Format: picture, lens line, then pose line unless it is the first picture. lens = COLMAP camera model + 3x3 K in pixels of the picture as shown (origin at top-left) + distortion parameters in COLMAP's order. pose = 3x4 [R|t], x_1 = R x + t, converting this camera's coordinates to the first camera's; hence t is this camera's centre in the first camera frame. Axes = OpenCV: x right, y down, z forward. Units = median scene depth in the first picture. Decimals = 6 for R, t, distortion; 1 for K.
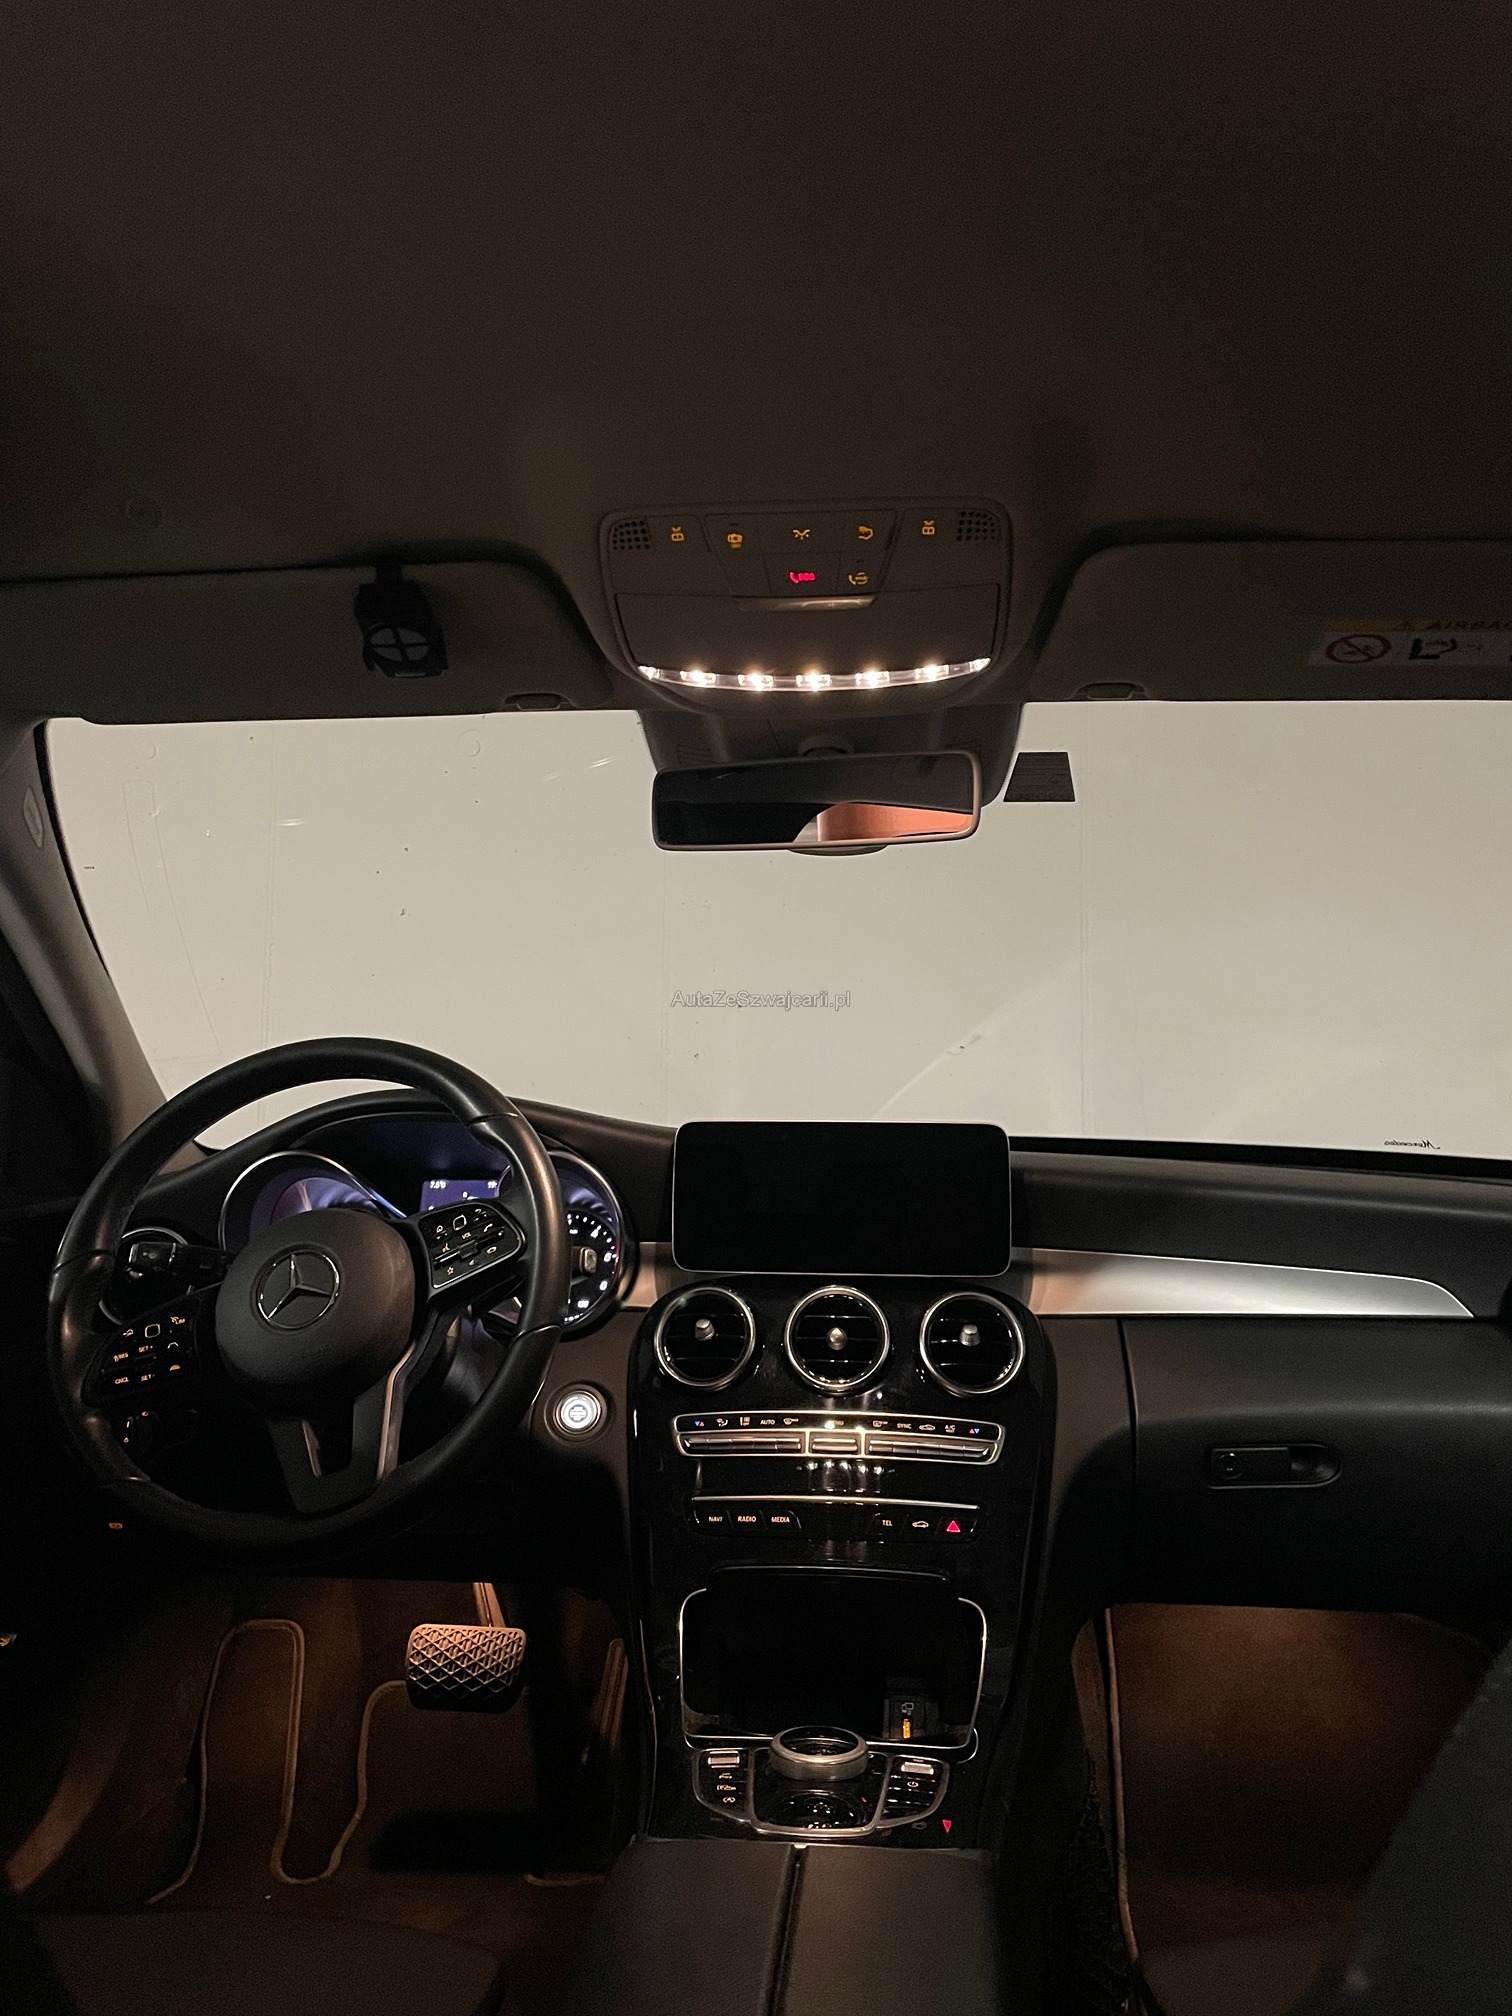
lens RADIAL K [[1526.1, 0, 770.5], [0, 1526.1, 952.4], [0, 0, 1]] dist [0.085639, -0.113846]
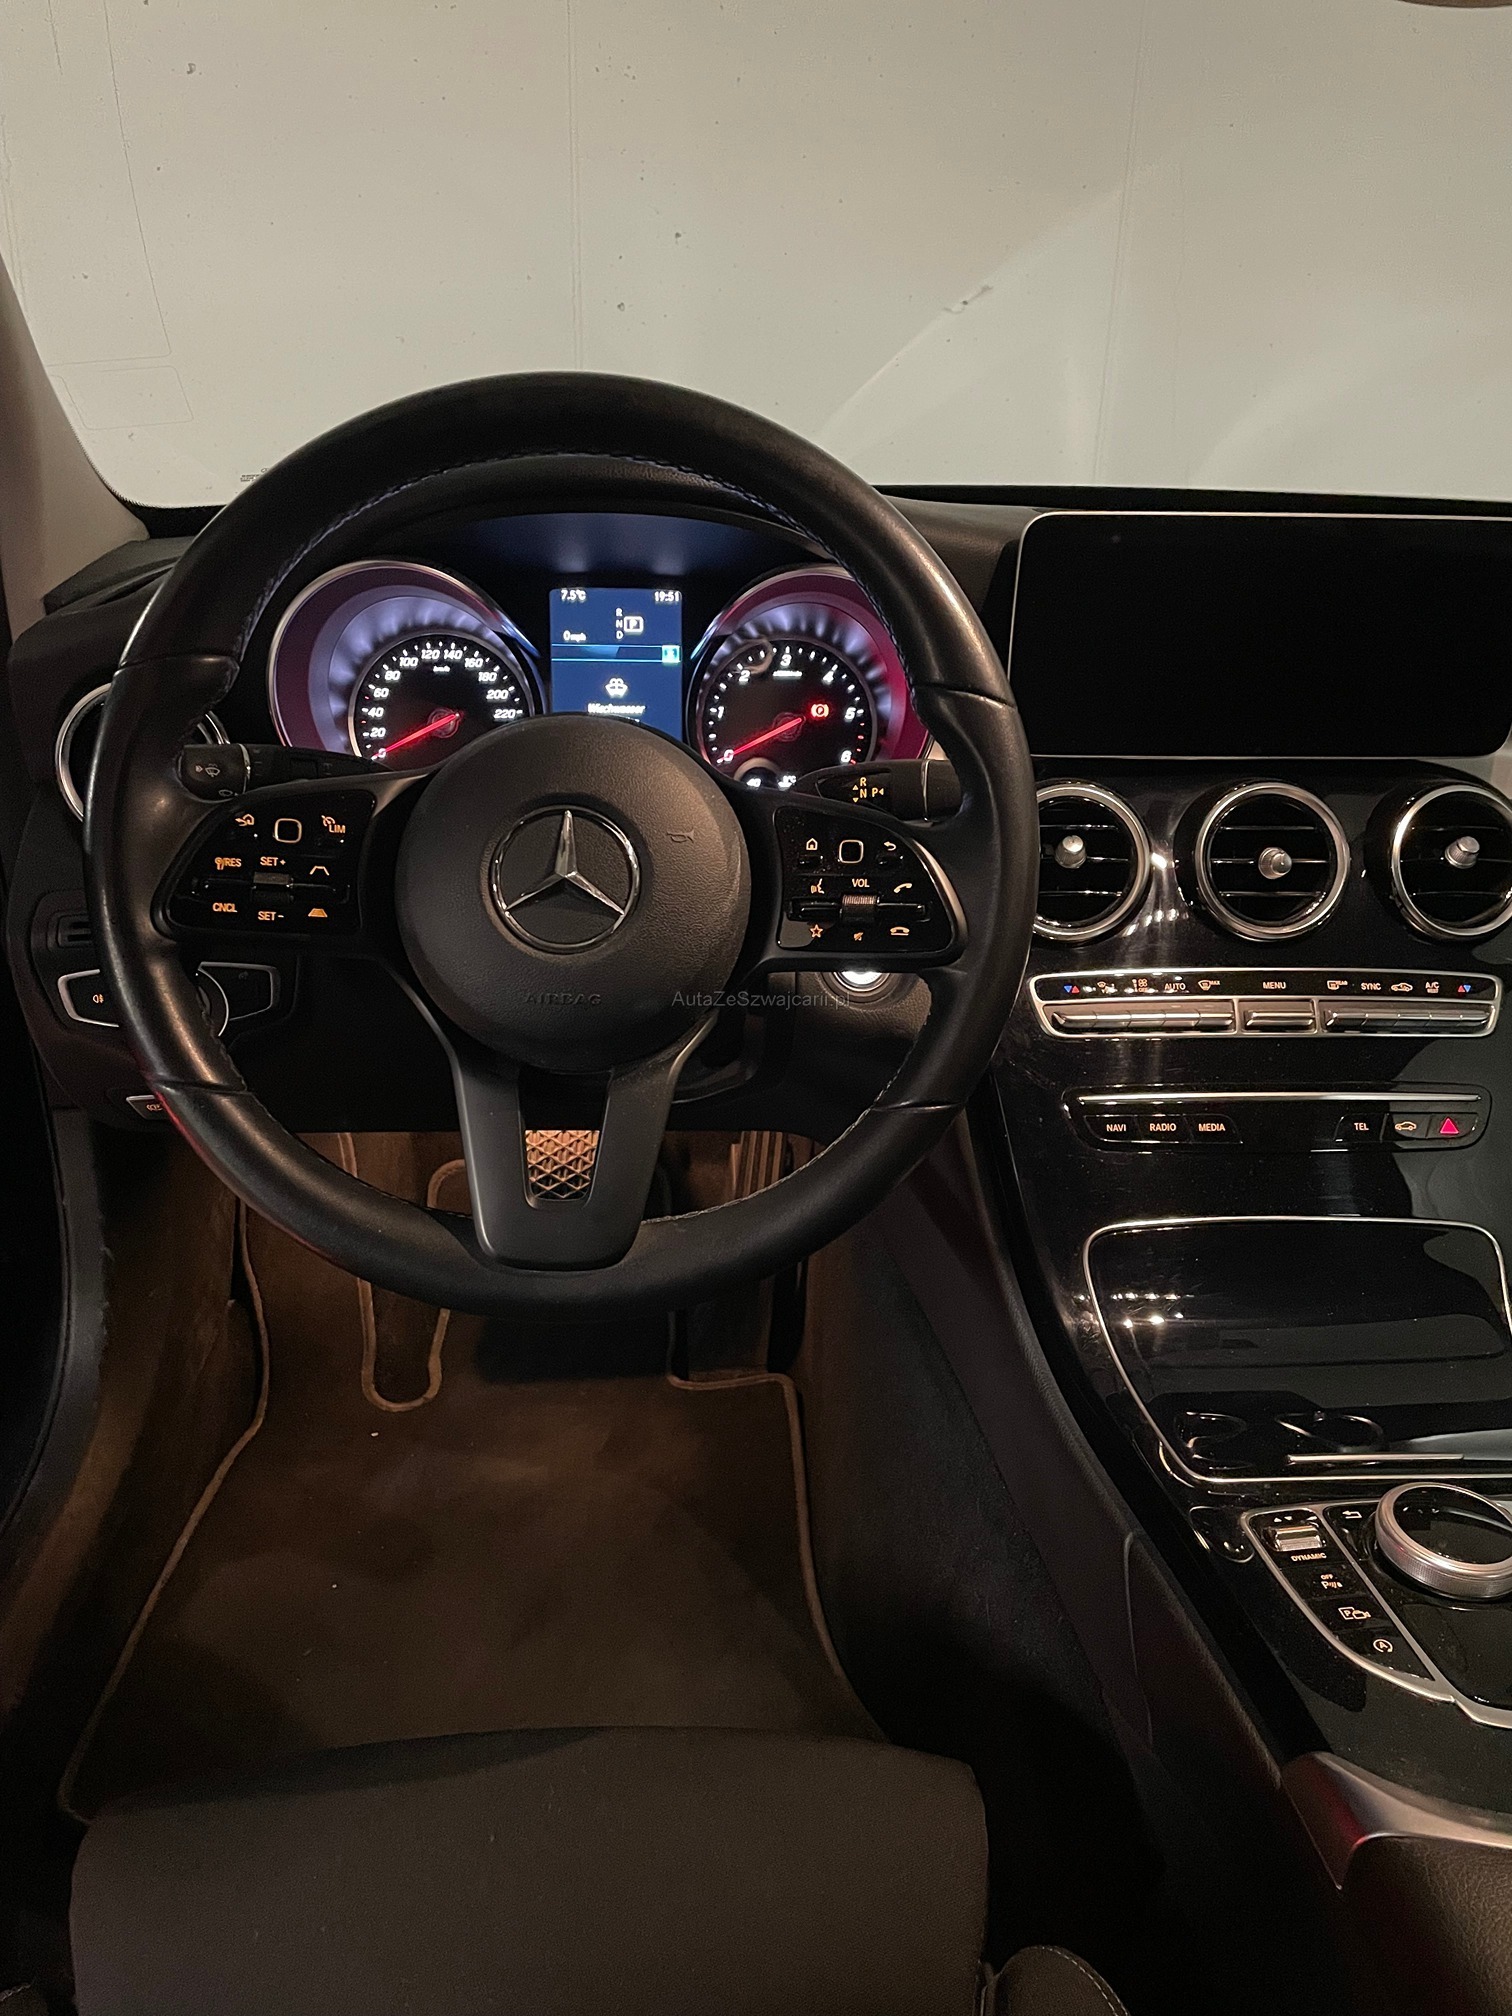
lens RADIAL K [[1528.5, 0, 754.5], [0, 1528.5, 962.3], [0, 0, 1]] dist [0.084226, -0.114992]
pose [[0.988317, -0.037749, 0.147666, -0.247978], [-0.036017, 0.883560, 0.466930, -0.012588], [-0.148098, -0.466793, 0.871878, 0.382277]]
